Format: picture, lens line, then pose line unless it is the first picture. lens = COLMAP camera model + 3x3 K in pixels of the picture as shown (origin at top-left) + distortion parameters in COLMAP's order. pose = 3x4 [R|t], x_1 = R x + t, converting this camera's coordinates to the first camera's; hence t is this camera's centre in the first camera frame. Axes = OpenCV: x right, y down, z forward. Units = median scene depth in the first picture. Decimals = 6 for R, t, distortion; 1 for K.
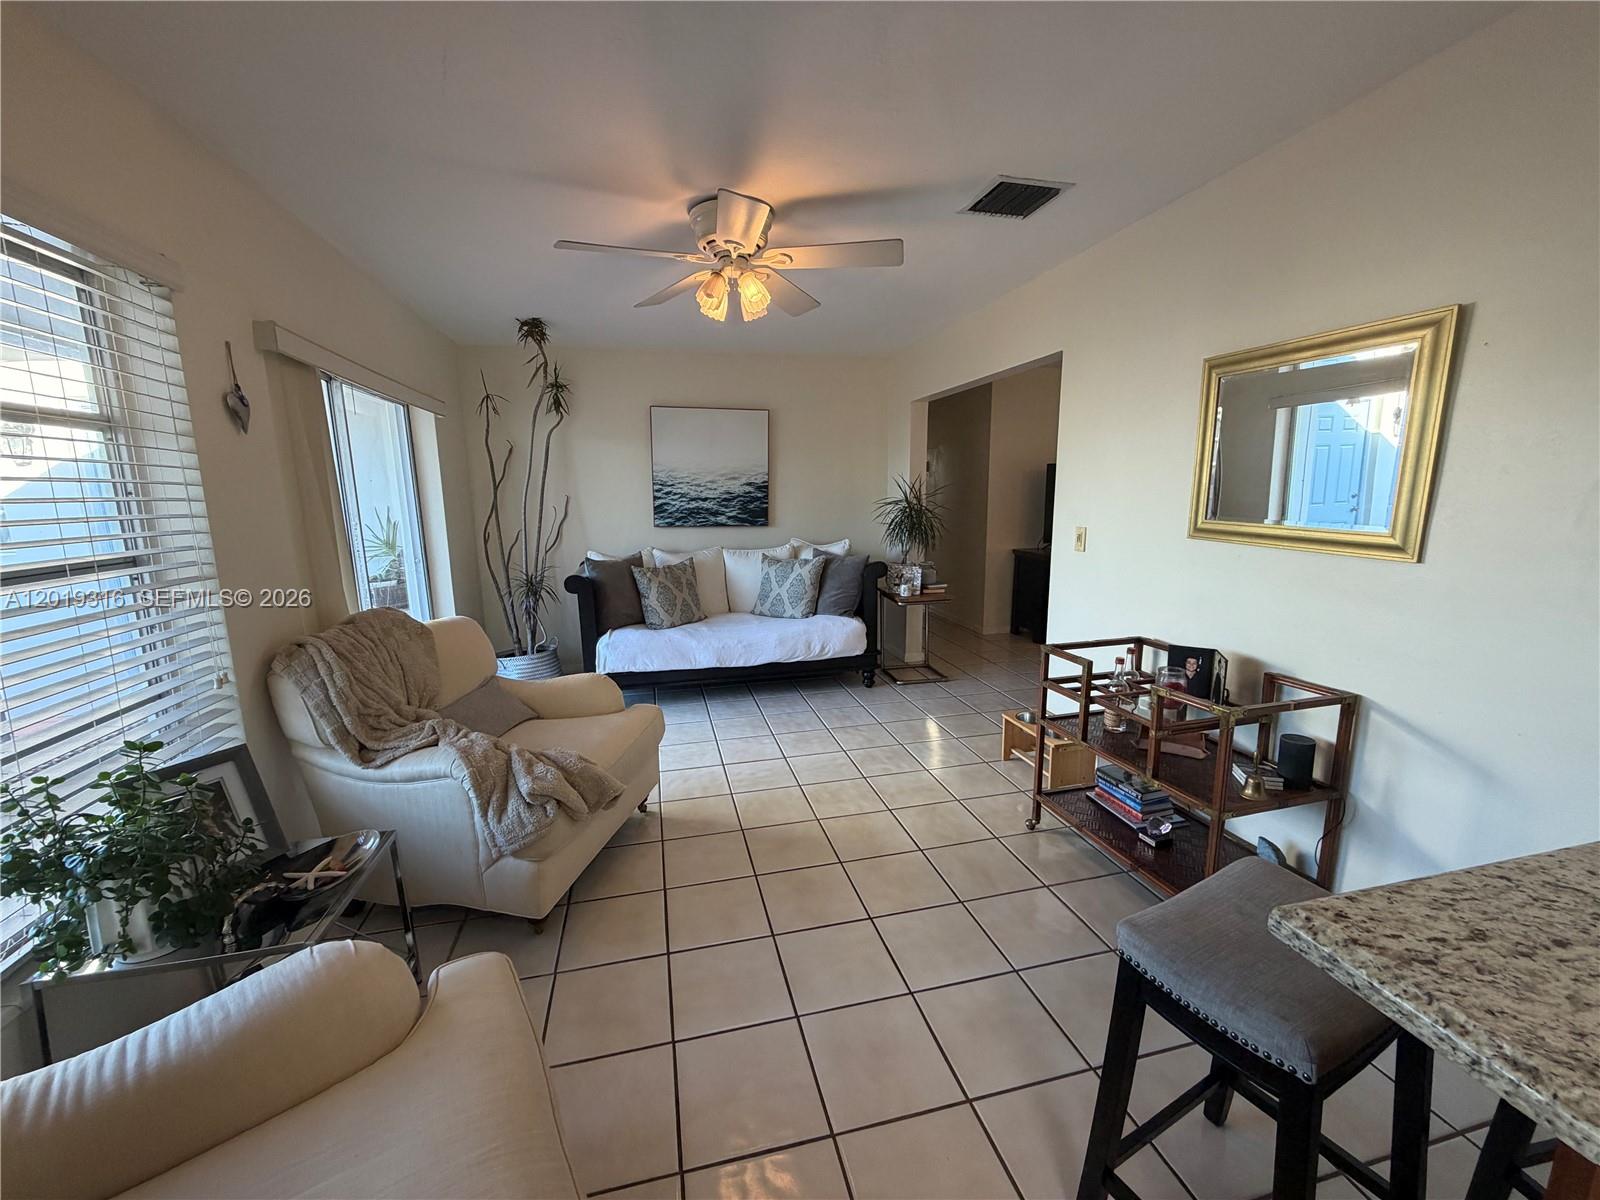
lens RADIAL K [[636.9, 0, 801.2], [0, 636.9, 604.2], [0, 0, 1]] dist [-0.000122, 0.000070]
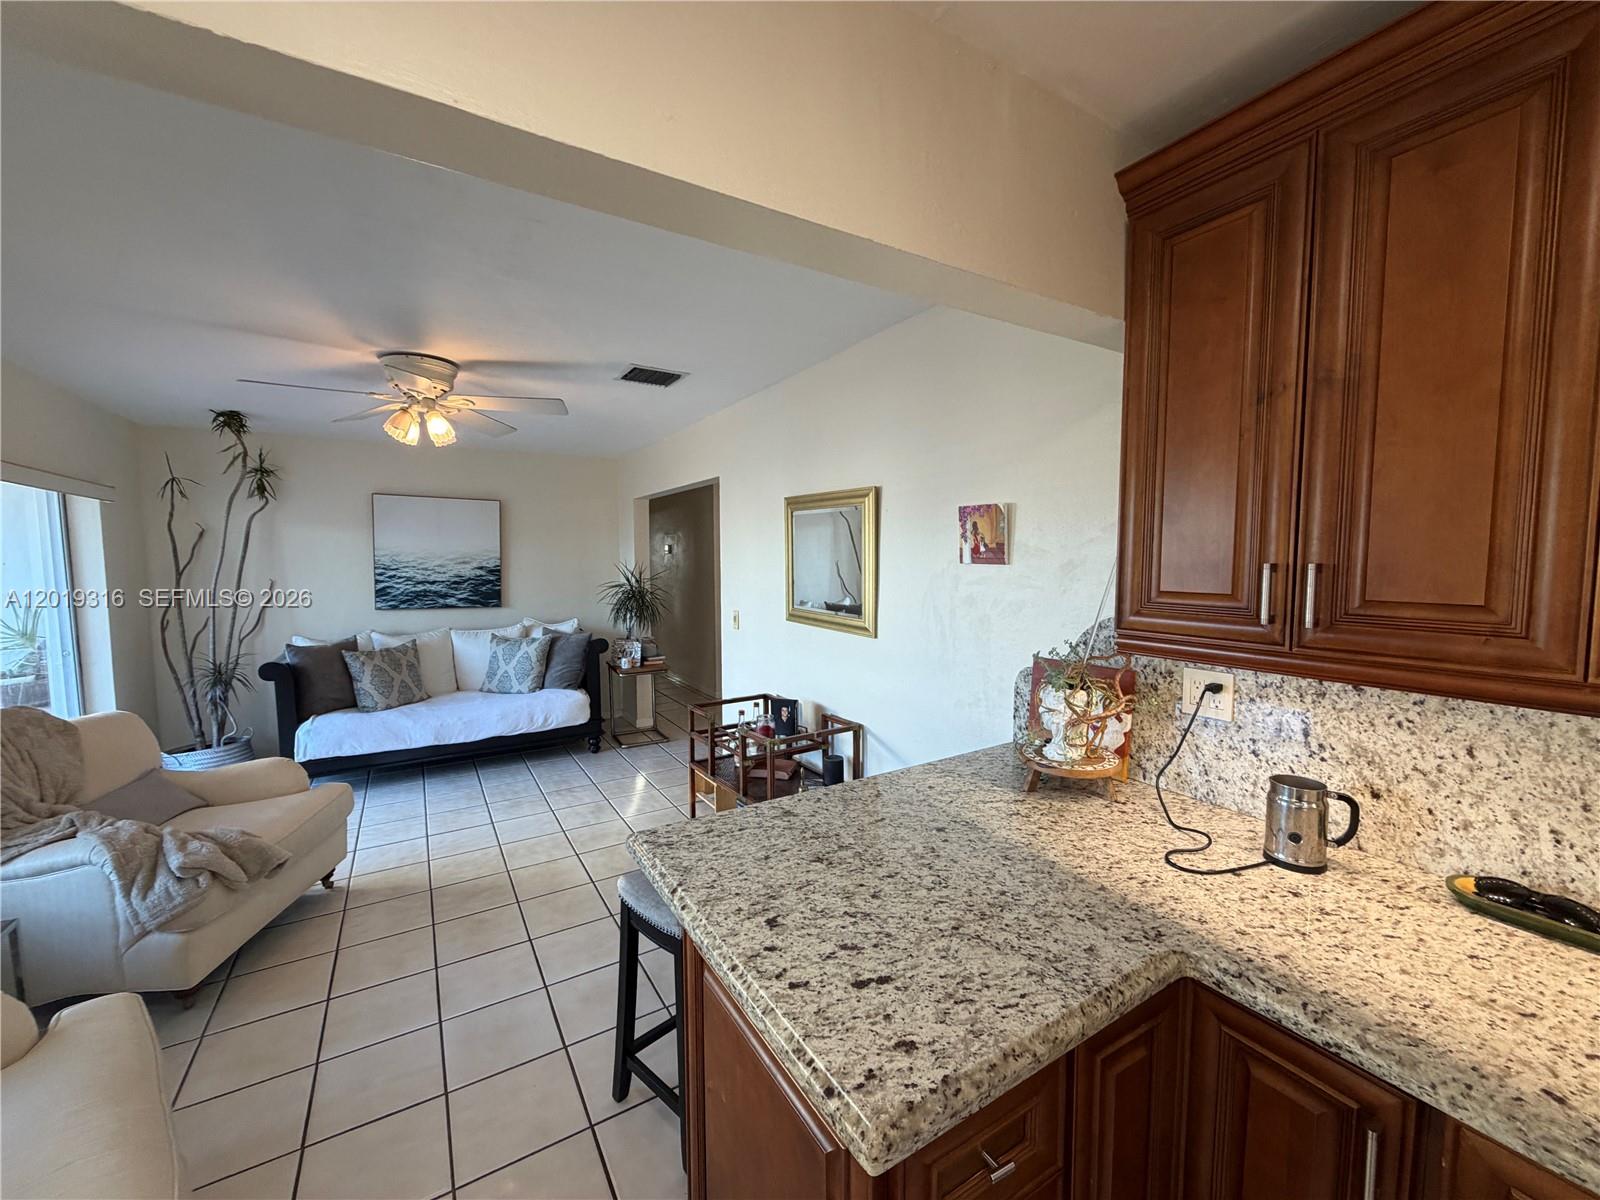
lens RADIAL K [[636.9, 0, 801.2], [0, 636.9, 604.2], [0, 0, 1]] dist [-0.000122, 0.000070]
pose [[0.951578, -0.012885, 0.307138, 0.122675], [0.045272, 0.994101, -0.098558, -0.000156], [-0.304057, 0.107690, 0.946548, -0.195458]]
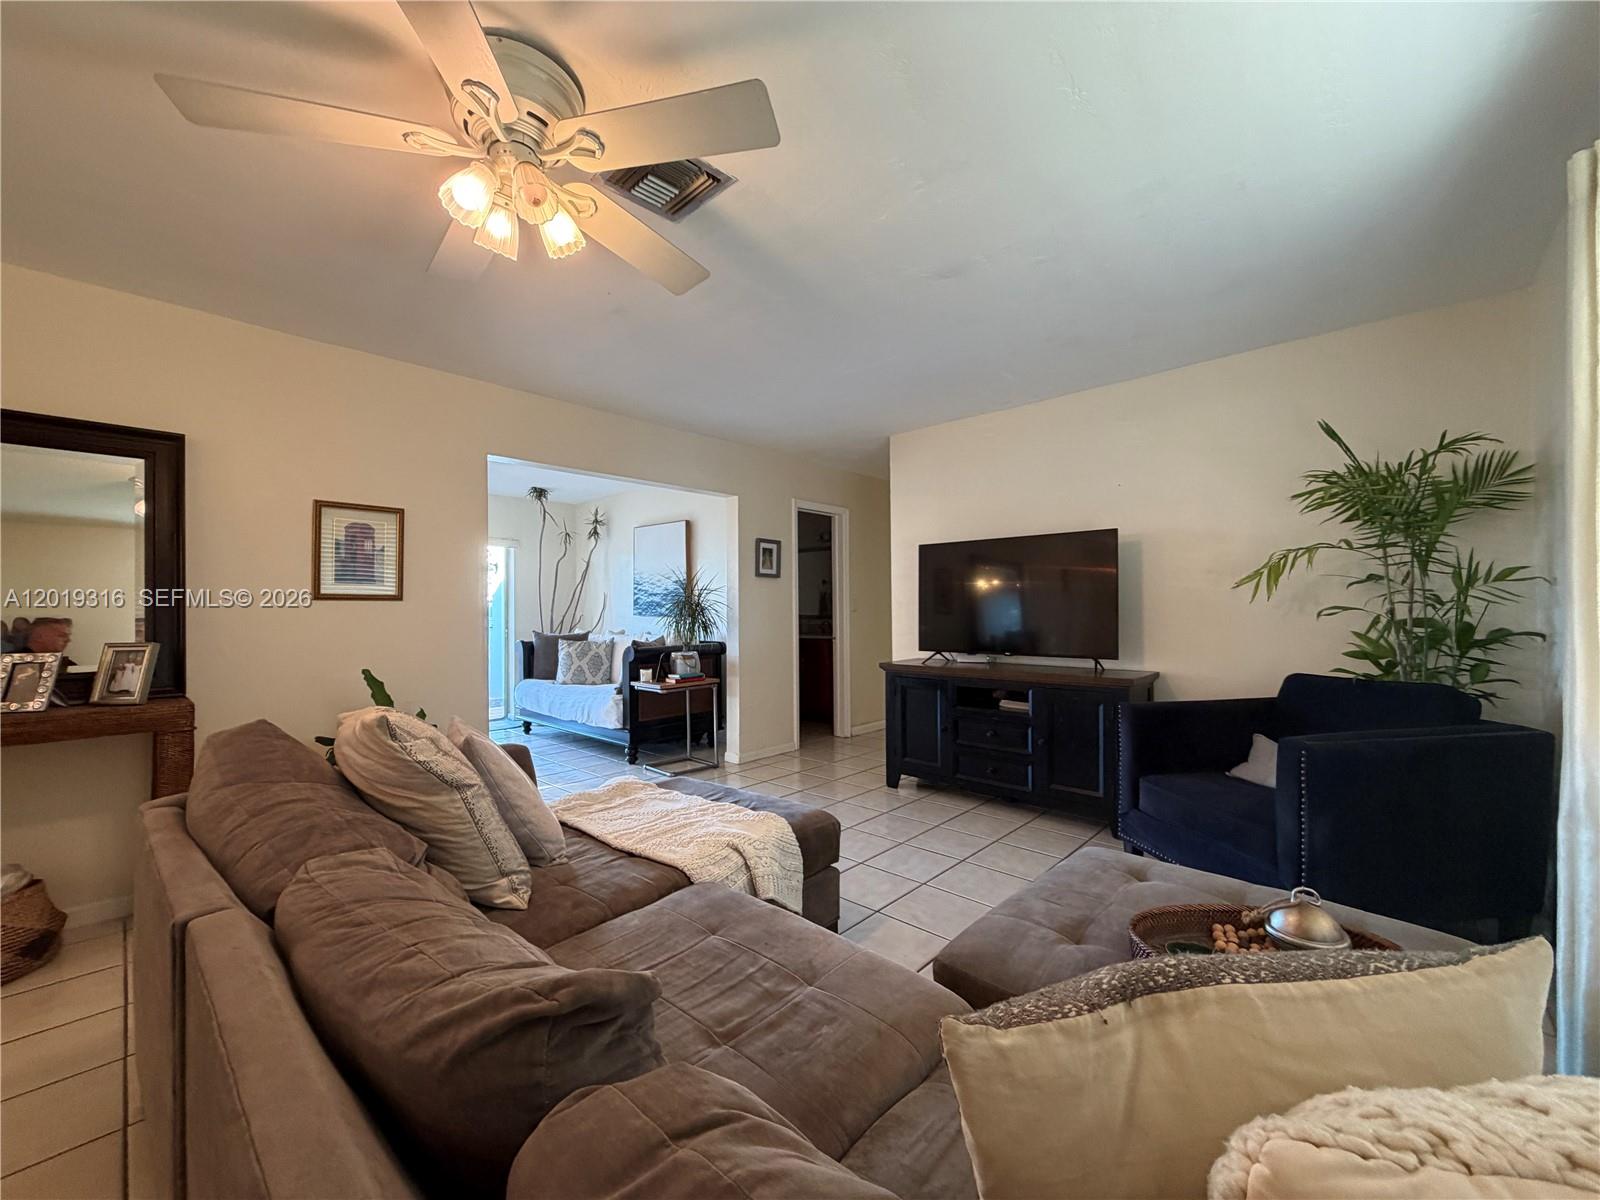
lens RADIAL K [[636.9, 0, 801.2], [0, 636.9, 604.2], [0, 0, 1]] dist [-0.000122, 0.000070]
pose [[0.563642, -0.000016, -0.826019, 1.282239], [-0.153545, 0.982569, -0.104792, -0.070975], [0.811623, 0.185896, 0.553815, 0.658299]]
